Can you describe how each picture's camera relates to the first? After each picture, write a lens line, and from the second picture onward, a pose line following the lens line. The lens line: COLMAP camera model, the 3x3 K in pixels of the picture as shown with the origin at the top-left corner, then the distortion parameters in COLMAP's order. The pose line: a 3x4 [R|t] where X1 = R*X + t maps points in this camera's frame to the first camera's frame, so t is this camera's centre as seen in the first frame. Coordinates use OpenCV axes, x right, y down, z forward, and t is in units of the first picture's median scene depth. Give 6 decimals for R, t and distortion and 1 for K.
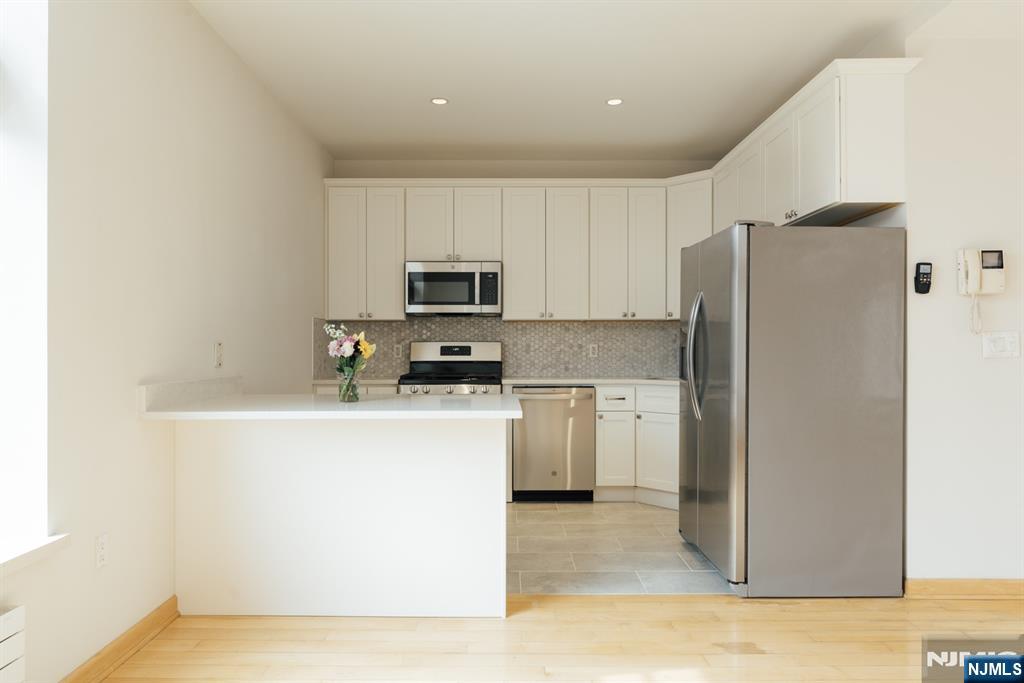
lens RADIAL K [[662.9, 0, 506.6], [0, 662.9, 348.1], [0, 0, 1]] dist [0.002446, 0.001074]
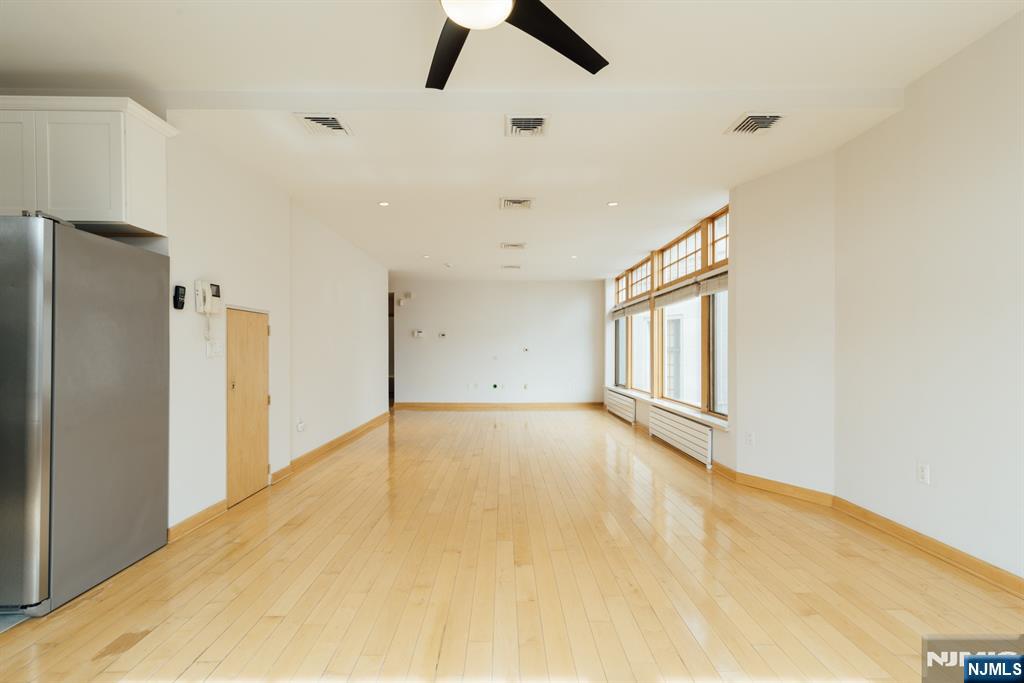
lens RADIAL K [[467.5, 0, 503.3], [0, 467.5, 348.6], [0, 0, 1]] dist [0.015739, -0.000230]
pose [[0.002663, 0.005912, 0.999979, -0.179445], [-0.001307, 0.999982, -0.005908, 0.001085], [-0.999996, -0.001292, 0.002670, 0.196664]]
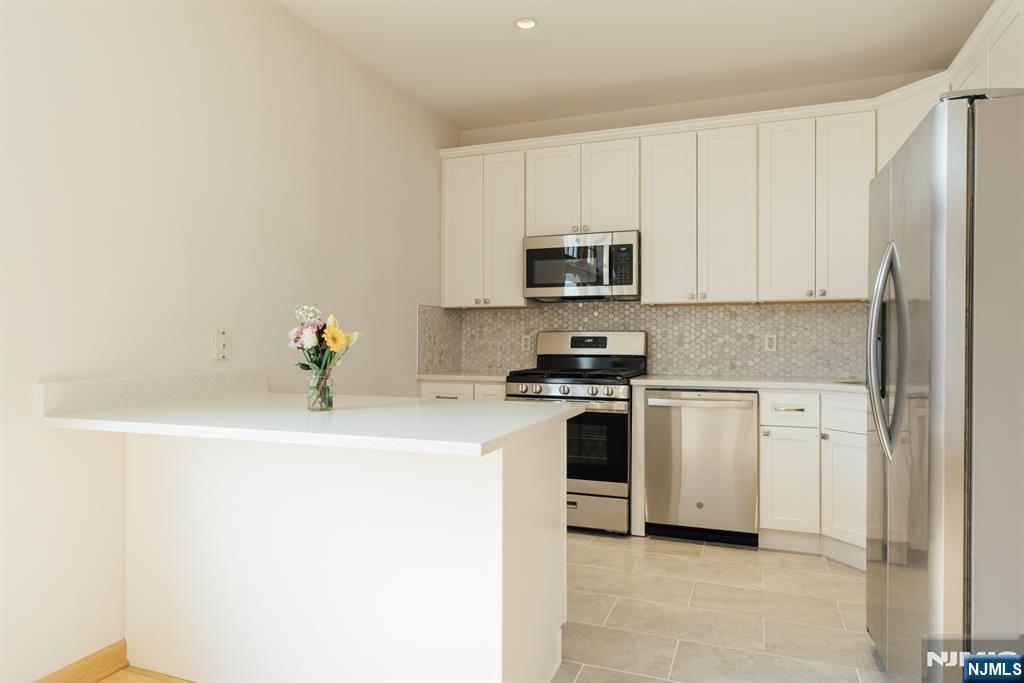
lens RADIAL K [[624.9, 0, 515.9], [0, 624.9, 339.0], [0, 0, 1]] dist [0.005838, 0.000614]
pose [[0.933691, 0.000628, -0.358078, 0.117659], [-0.001551, 0.999996, -0.002290, 0.001823], [0.358075, 0.002693, 0.933689, 0.235142]]
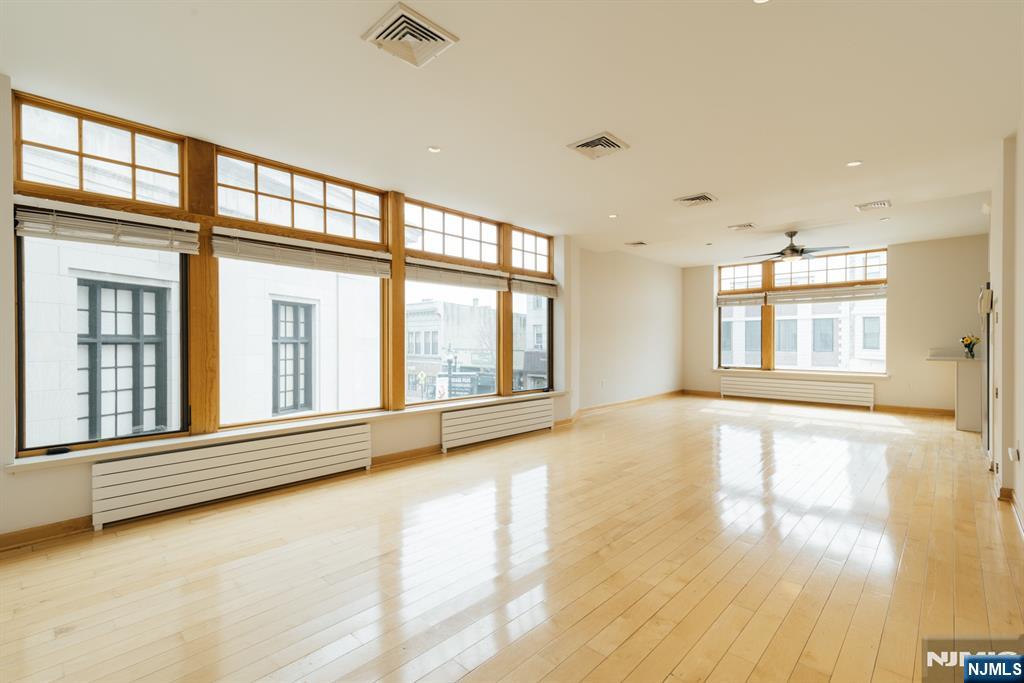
lens RADIAL K [[461.7, 0, 511.4], [0, 461.7, 344.8], [0, 0, 1]] dist [0.011309, 0.000116]
pose [[-0.687781, 0.005767, -0.725896, 1.528384], [0.001946, 0.999979, 0.006101, 0.002303], [0.725916, 0.002783, -0.687778, 0.519145]]
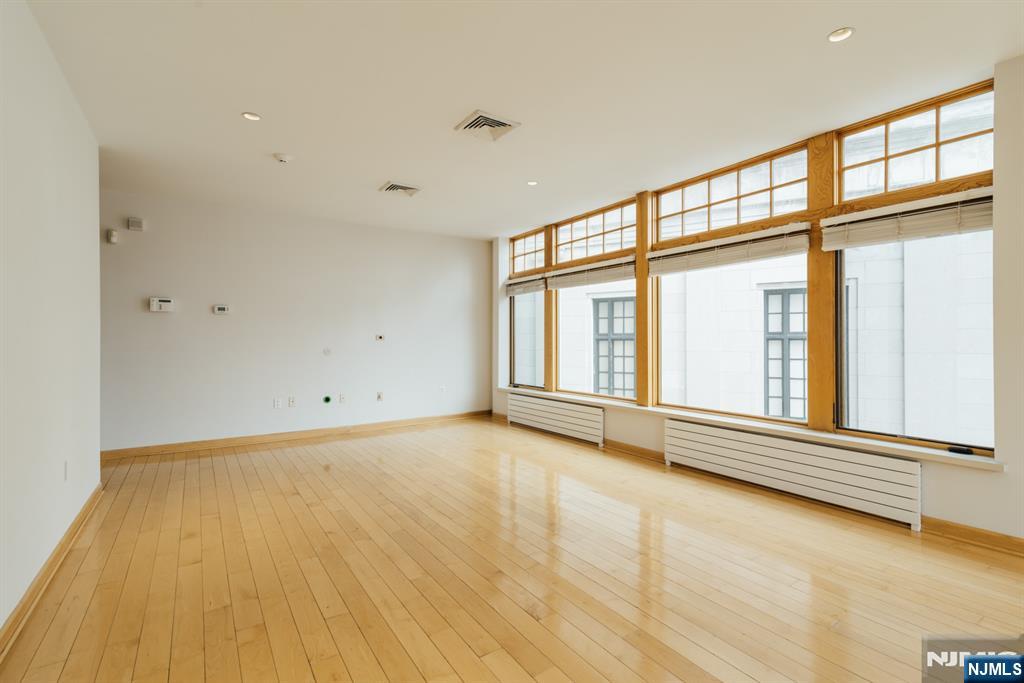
lens RADIAL K [[471.5, 0, 523.5], [0, 471.5, 339.1], [0, 0, 1]] dist [0.016504, 0.000008]
pose [[-0.570159, 0.004063, 0.821524, 0.481311], [0.004020, 0.999990, -0.002156, 0.003186], [-0.821524, 0.002073, -0.570170, 0.473242]]
